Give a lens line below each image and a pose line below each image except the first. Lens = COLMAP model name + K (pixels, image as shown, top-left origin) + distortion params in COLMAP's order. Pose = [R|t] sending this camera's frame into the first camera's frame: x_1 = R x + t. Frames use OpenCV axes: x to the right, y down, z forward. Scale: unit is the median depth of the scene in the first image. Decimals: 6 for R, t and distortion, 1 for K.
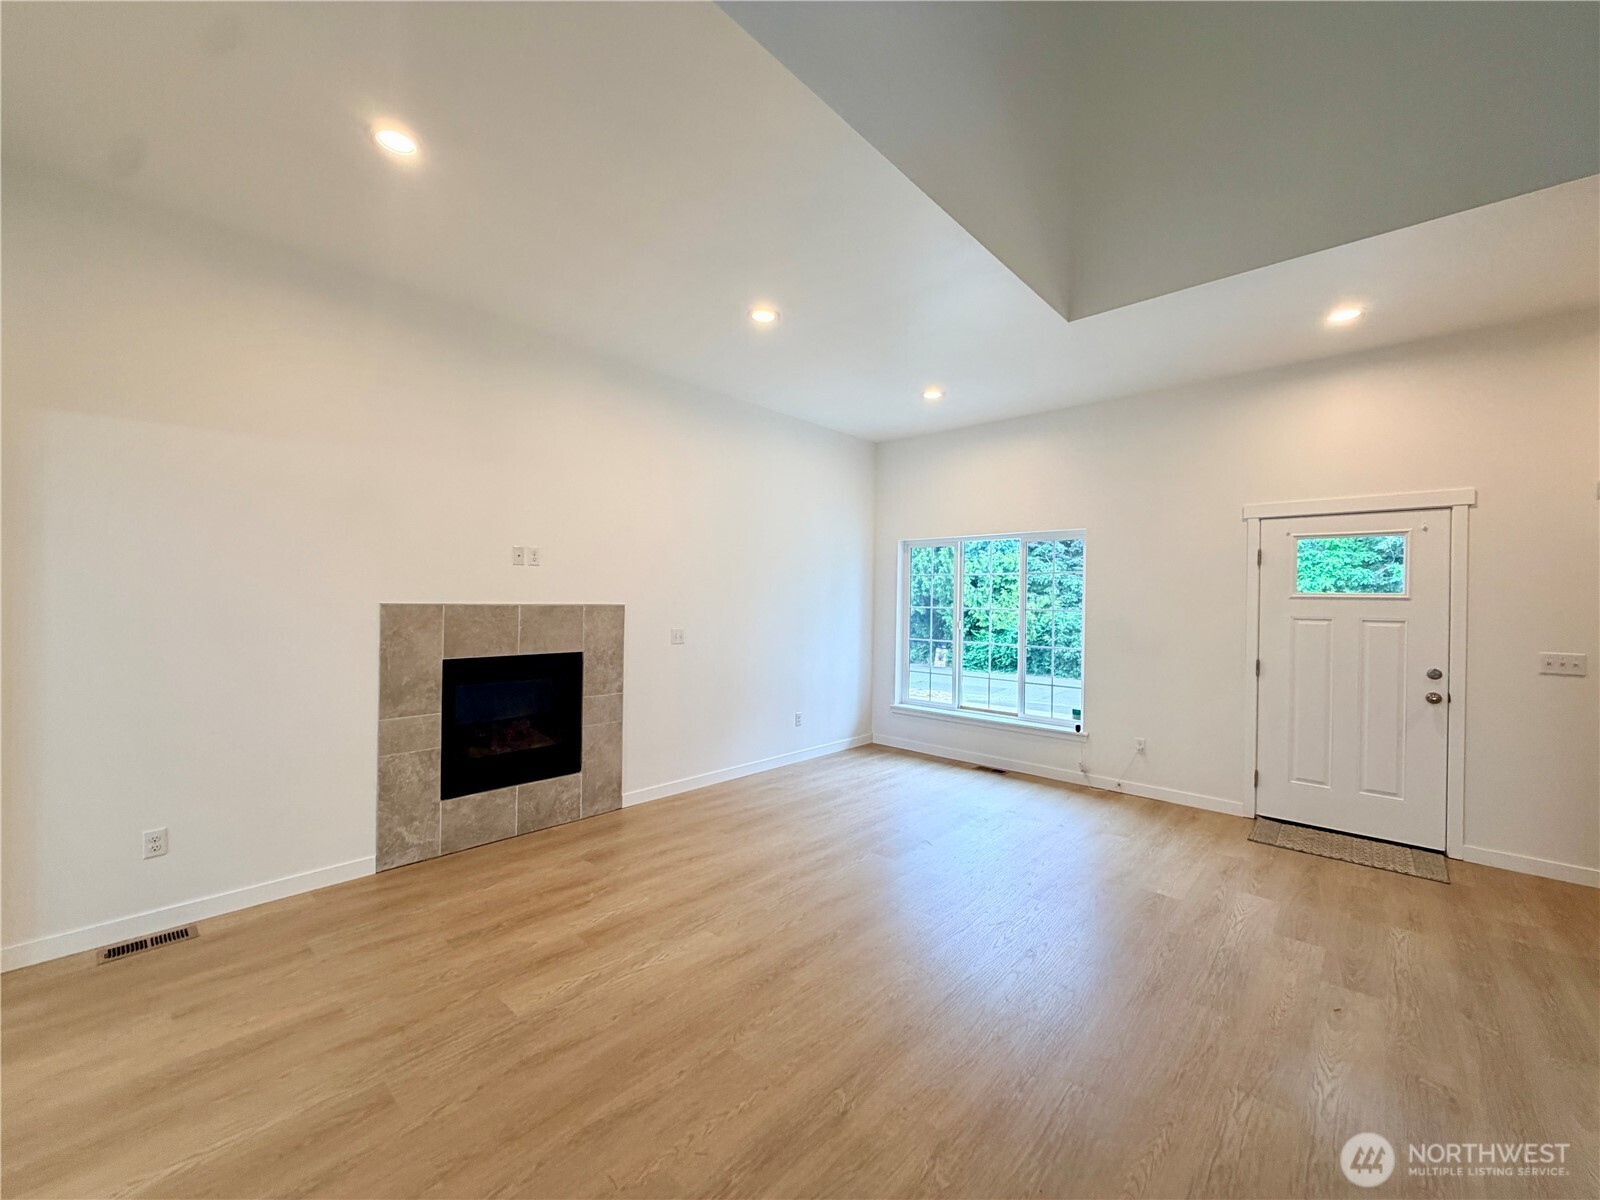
lens RADIAL K [[637.4, 0, 793.7], [0, 637.4, 598.4], [0, 0, 1]] dist [0.001148, 0.000168]
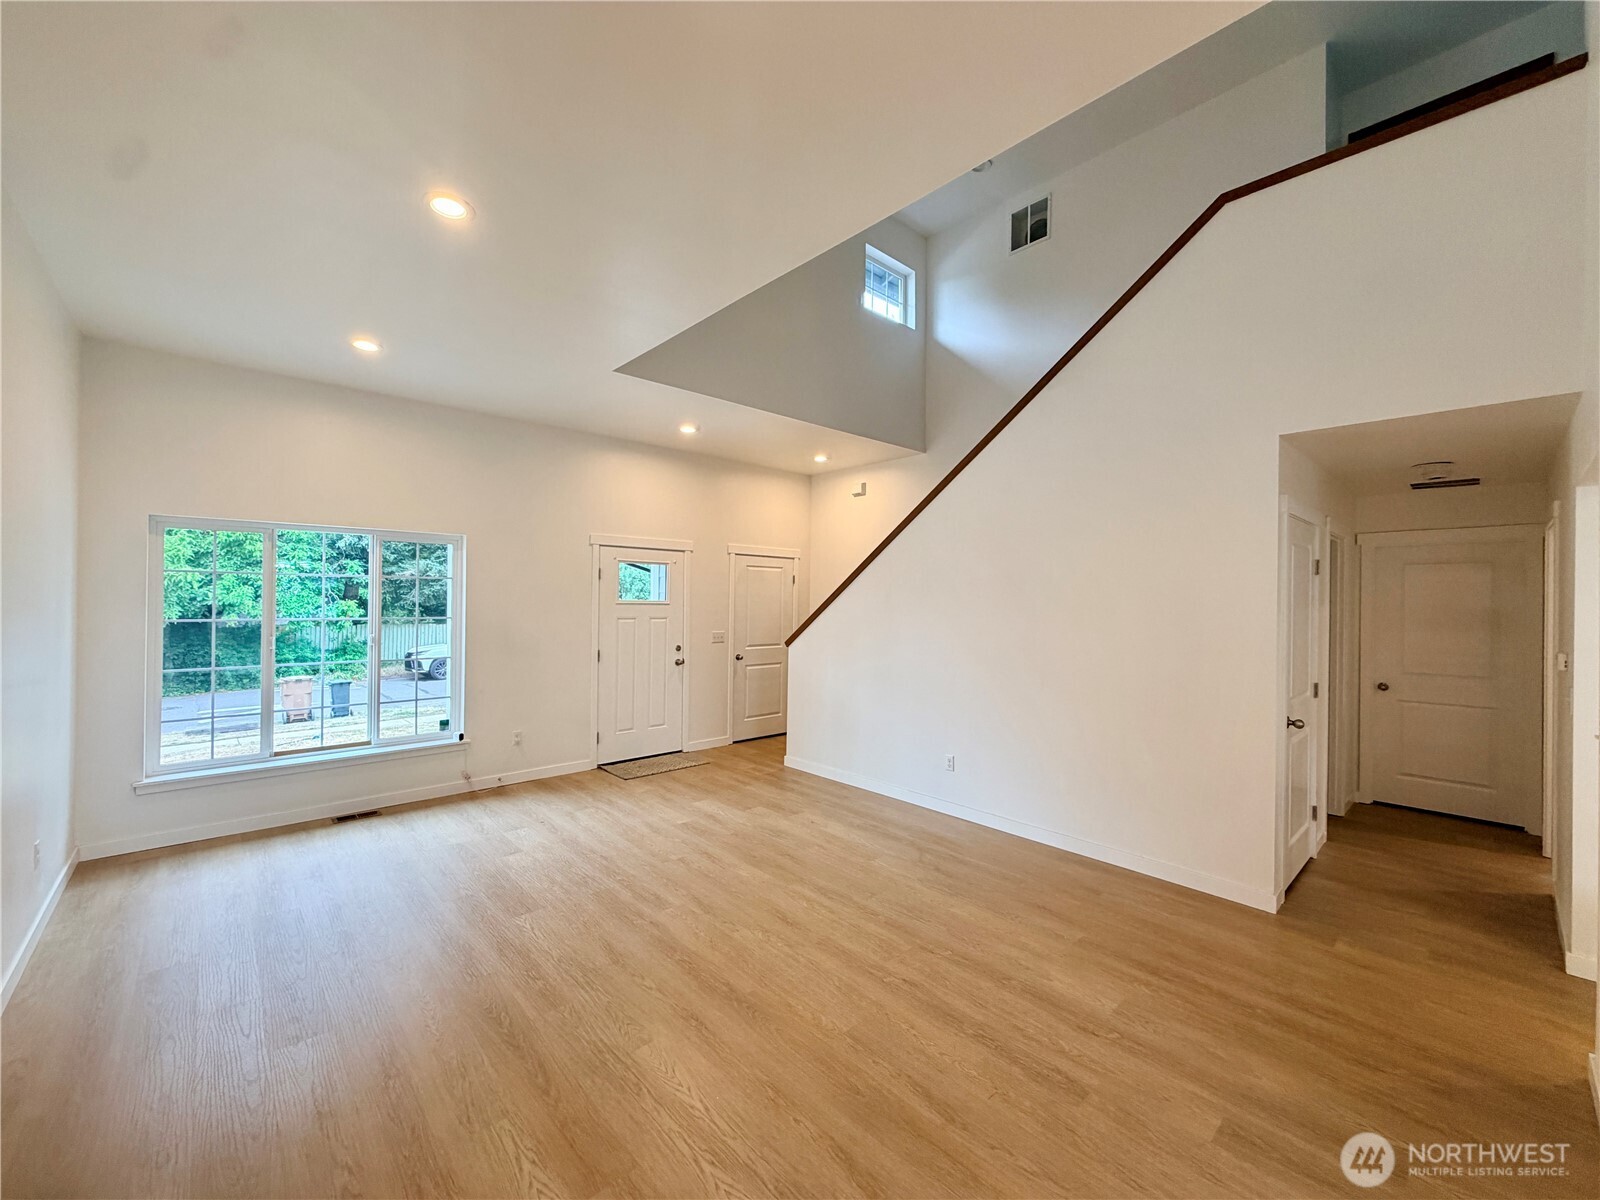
lens RADIAL K [[637.4, 0, 793.7], [0, 637.4, 598.4], [0, 0, 1]] dist [0.001148, 0.000168]
pose [[0.088373, -0.012137, 0.996014, -0.695081], [-0.009709, 0.999868, 0.013045, -0.040940], [-0.996040, -0.010823, 0.088243, 0.570948]]
